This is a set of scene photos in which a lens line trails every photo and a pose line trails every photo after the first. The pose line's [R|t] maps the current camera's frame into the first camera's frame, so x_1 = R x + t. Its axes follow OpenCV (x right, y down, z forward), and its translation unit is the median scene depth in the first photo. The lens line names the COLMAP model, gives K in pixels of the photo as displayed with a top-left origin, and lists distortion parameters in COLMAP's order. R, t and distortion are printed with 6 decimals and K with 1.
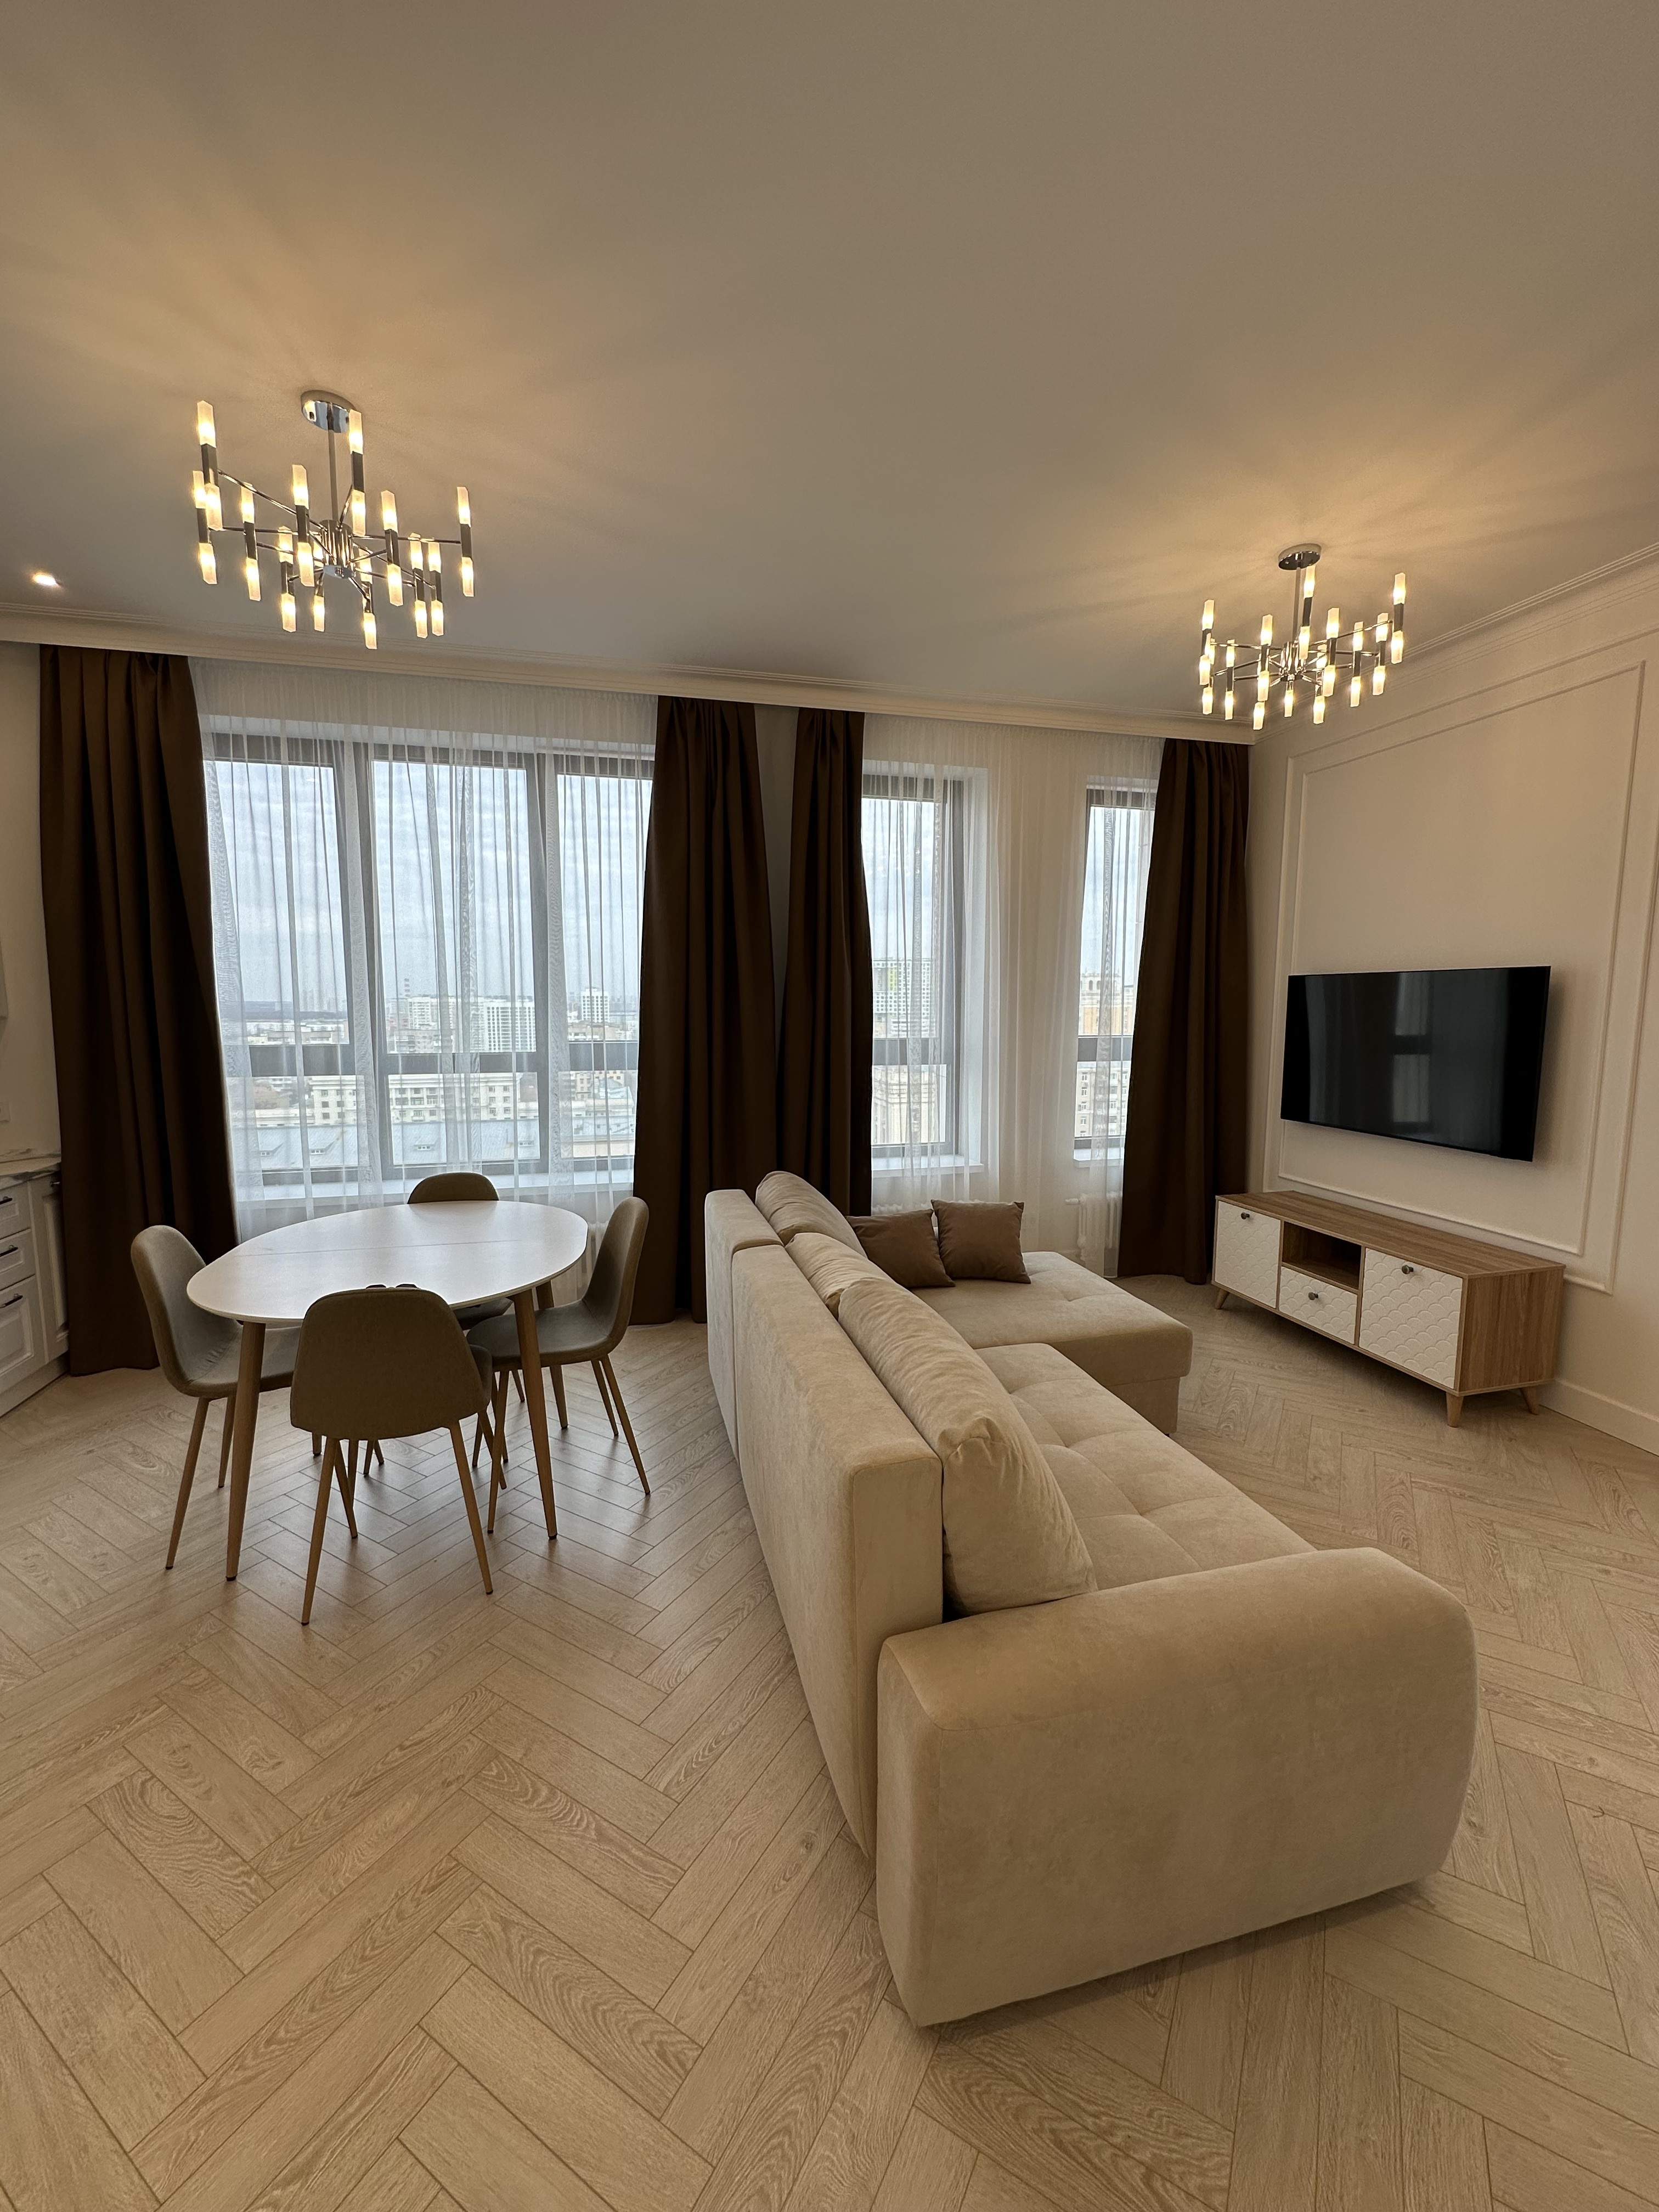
lens RADIAL K [[894.6, 0, 821.3], [0, 894.6, 1101.5], [0, 0, 1]] dist [-0.009448, 0.006702]
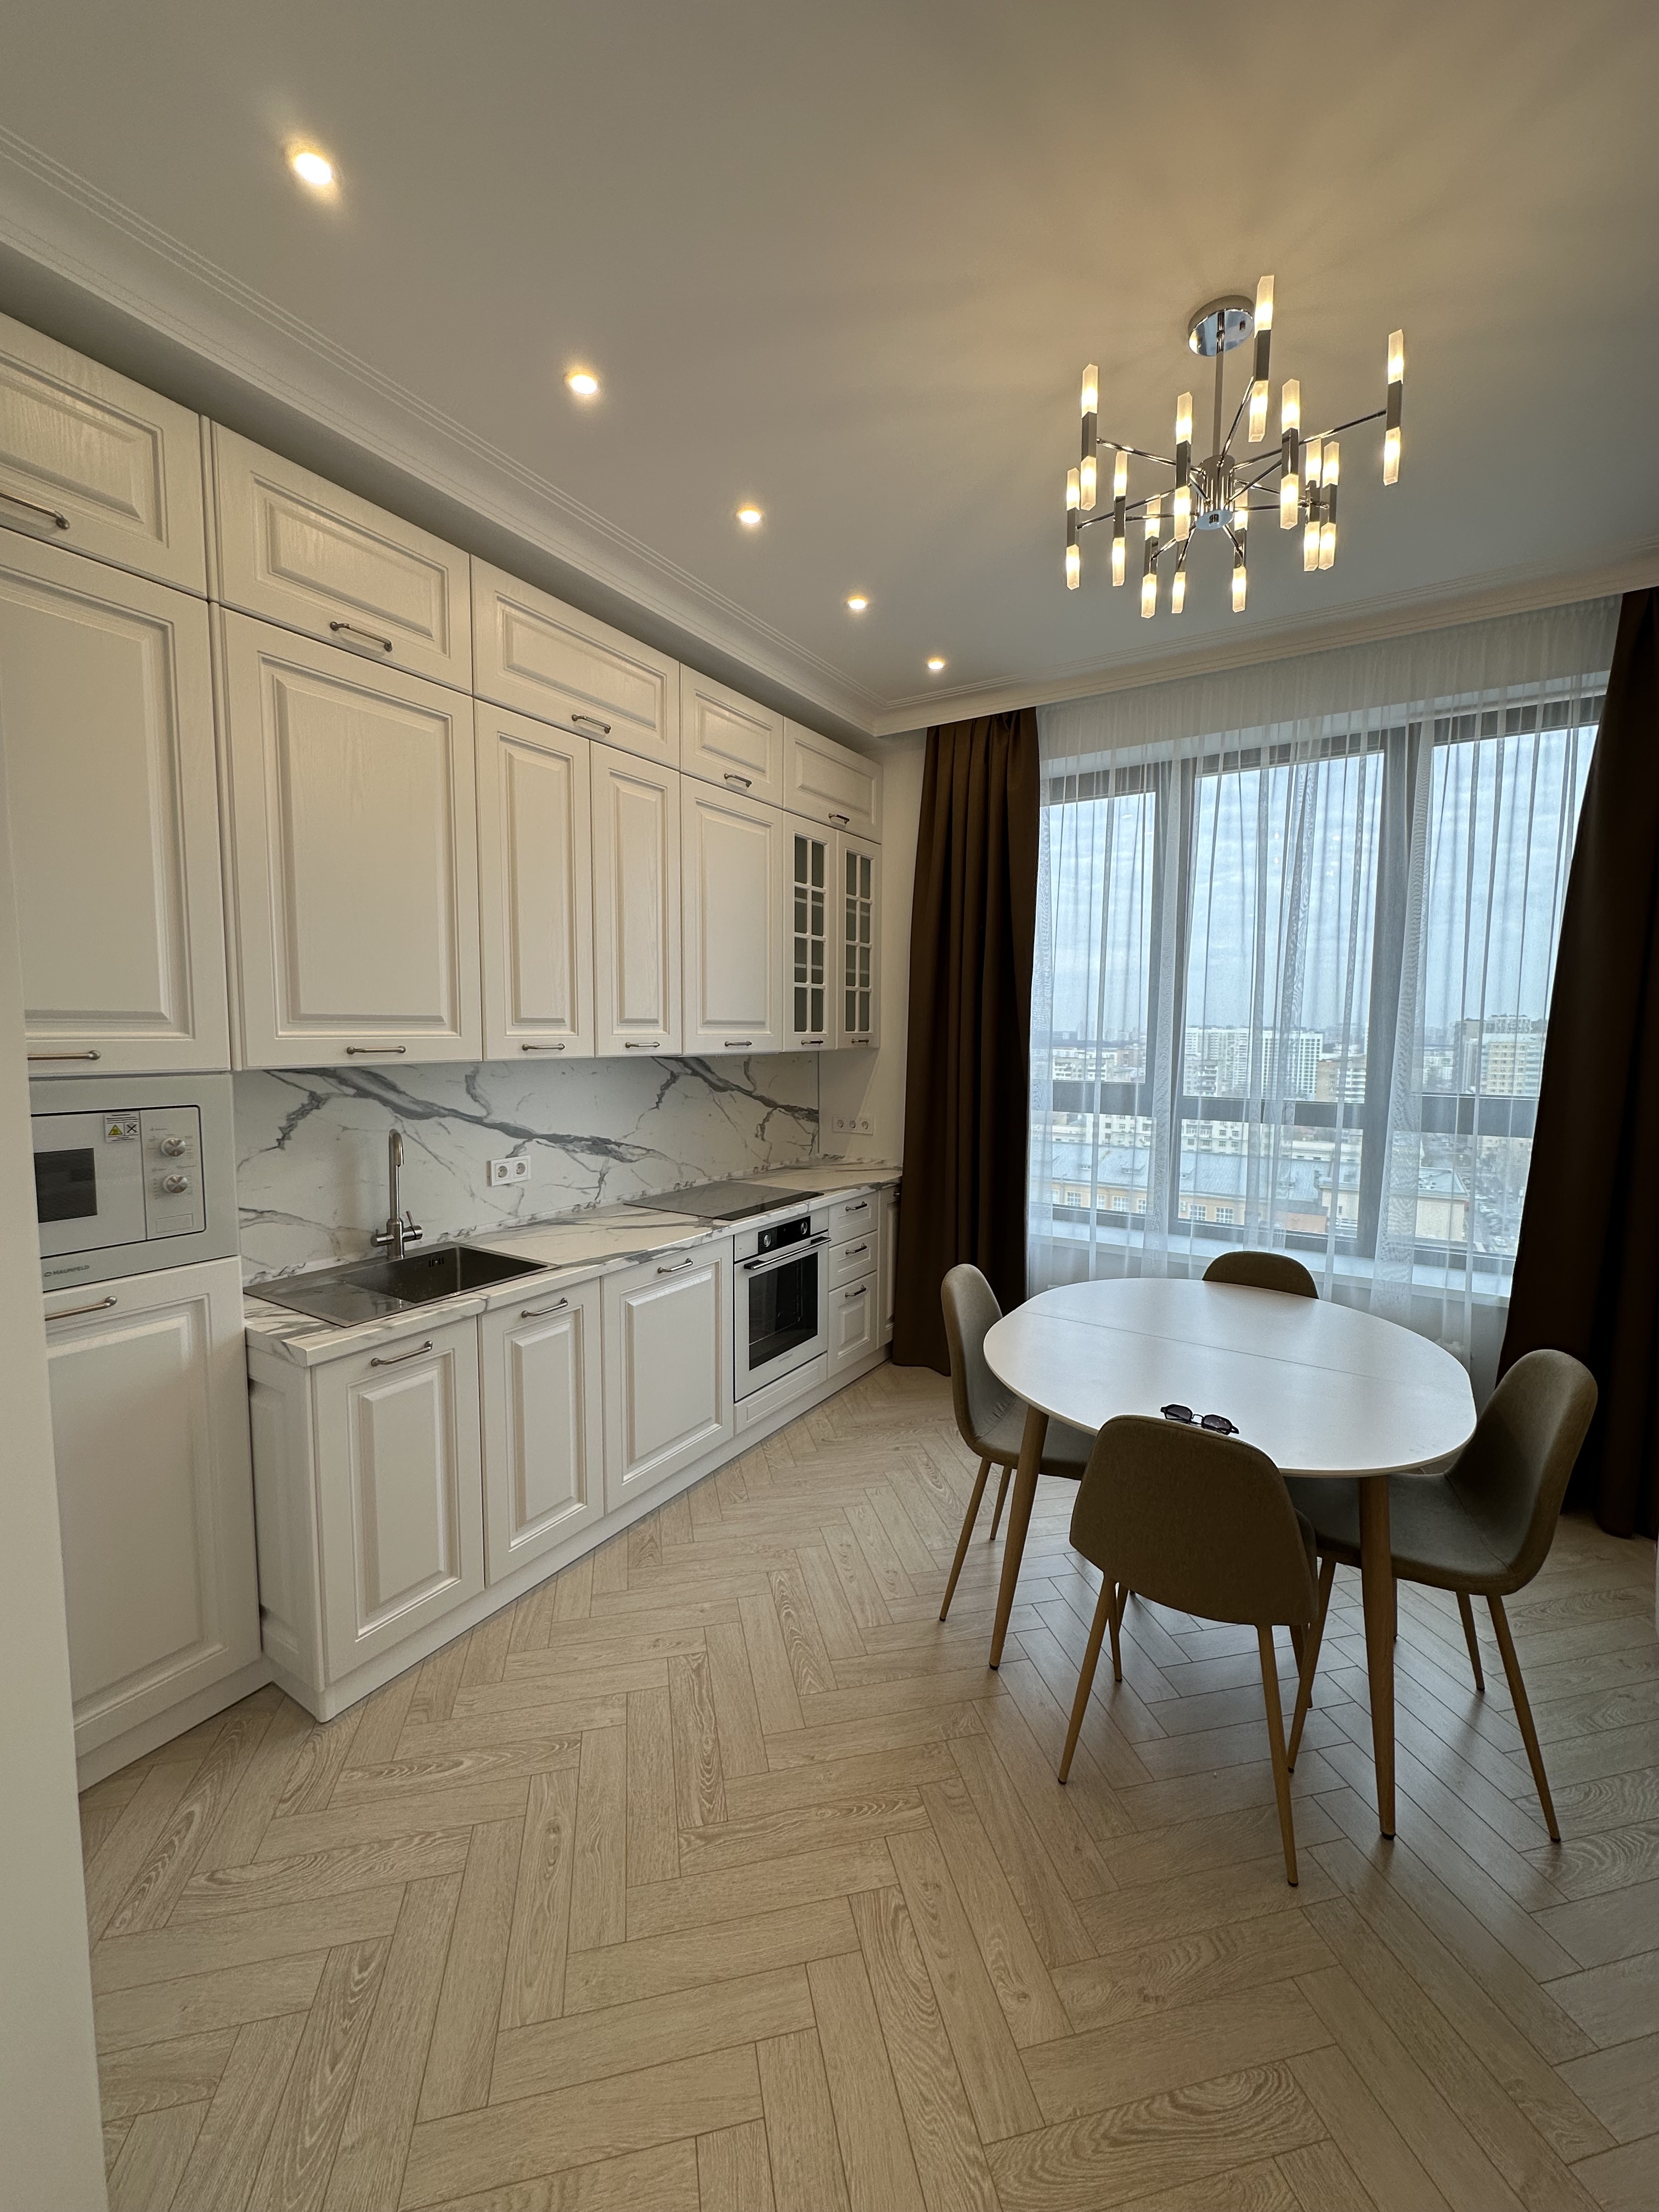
lens RADIAL K [[865.7, 0, 832.6], [0, 865.7, 1112.1], [0, 0, 1]] dist [-0.008369, -0.000030]
pose [[0.692246, 0.073149, -0.717945, -0.111384], [-0.087517, 0.996016, 0.017097, -0.022569], [0.716335, 0.050997, 0.695890, 0.143413]]
